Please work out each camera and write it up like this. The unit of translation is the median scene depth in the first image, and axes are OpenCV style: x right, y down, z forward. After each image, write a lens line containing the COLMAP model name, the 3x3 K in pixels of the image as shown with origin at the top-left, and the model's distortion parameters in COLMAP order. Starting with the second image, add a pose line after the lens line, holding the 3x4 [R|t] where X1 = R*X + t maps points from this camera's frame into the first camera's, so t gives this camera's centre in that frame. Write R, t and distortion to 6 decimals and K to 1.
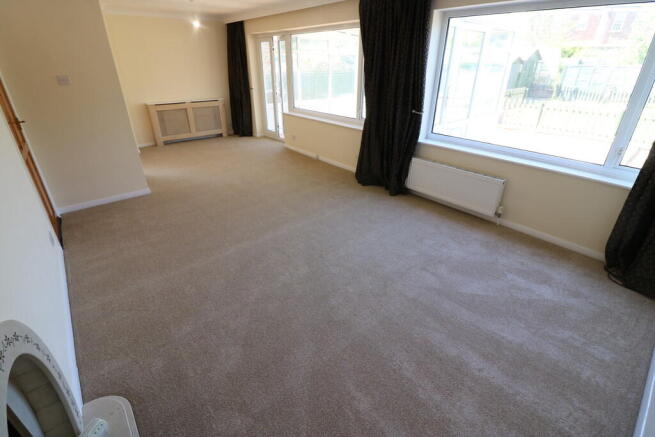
lens RADIAL K [[307.9, 0, 326.3], [0, 307.9, 214.7], [0, 0, 1]] dist [-0.005712, -0.001486]
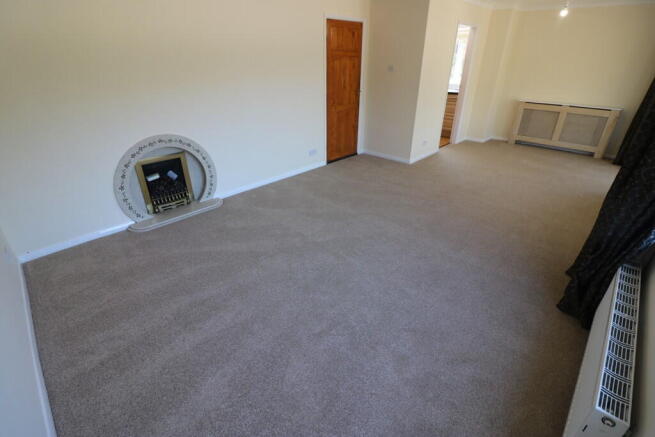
lens RADIAL K [[307.9, 0, 326.9], [0, 307.9, 218.3], [0, 0, 1]] dist [-0.005712, -0.001486]
pose [[0.099738, 0.461572, -0.881478, 0.368940], [-0.447849, 0.811913, 0.374472, -0.132236], [0.888529, 0.357420, 0.287693, 0.275963]]
